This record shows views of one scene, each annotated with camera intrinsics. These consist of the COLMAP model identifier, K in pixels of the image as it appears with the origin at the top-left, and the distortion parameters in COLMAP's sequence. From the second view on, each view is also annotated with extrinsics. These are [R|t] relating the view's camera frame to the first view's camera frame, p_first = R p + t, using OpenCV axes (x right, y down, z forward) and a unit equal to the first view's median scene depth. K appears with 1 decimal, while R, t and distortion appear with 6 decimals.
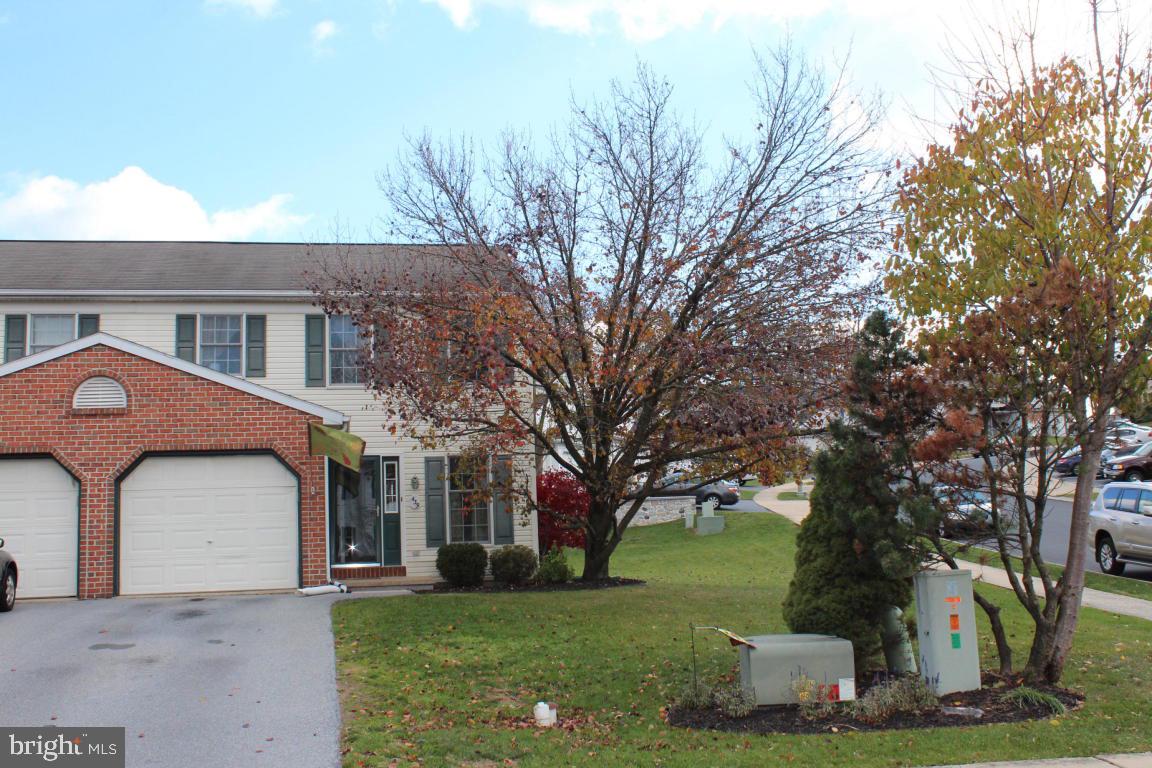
lens RADIAL K [[1140.2, 0, 576.0], [0, 1140.2, 384.0], [0, 0, 1]] dist [-0.132436, -0.001119]
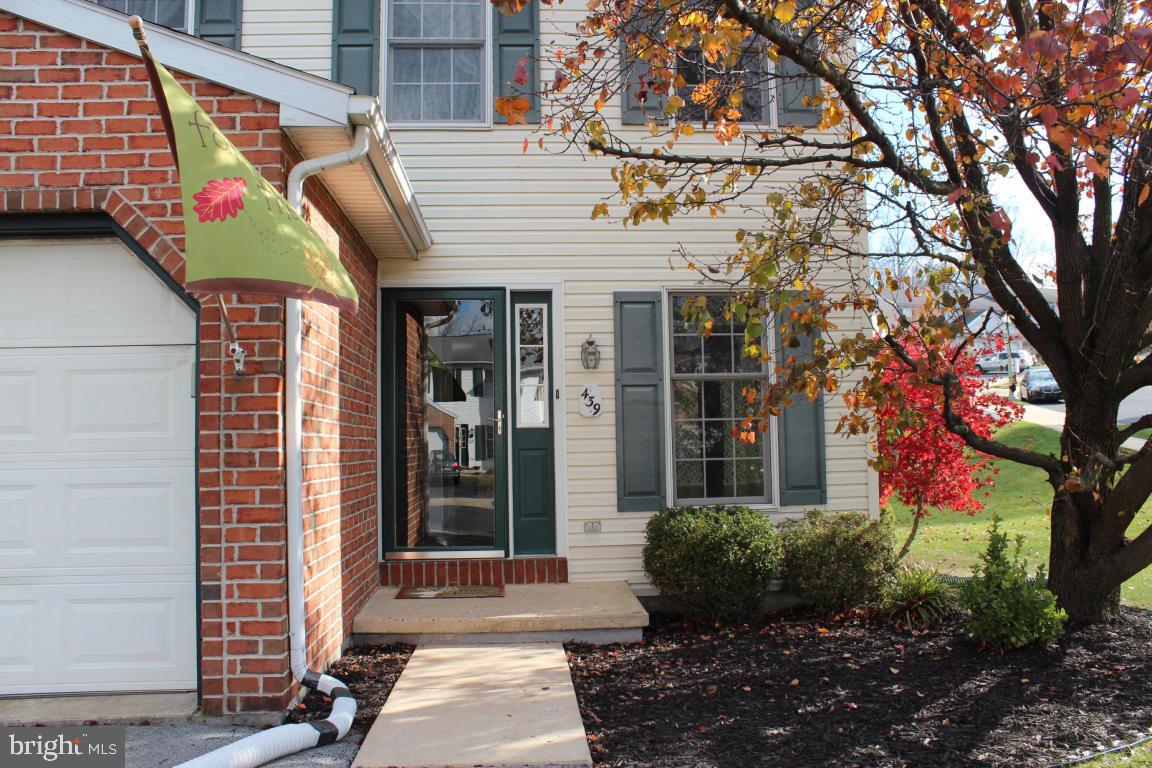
lens RADIAL K [[951.8, 0, 579.6], [0, 951.8, 380.4], [0, 0, 1]] dist [-0.161166, 0.134490]
pose [[0.991102, 0.010944, -0.132653, -0.100807], [-0.000255, 0.996768, 0.080332, 0.069288], [0.133104, -0.079584, 0.987902, 0.666056]]
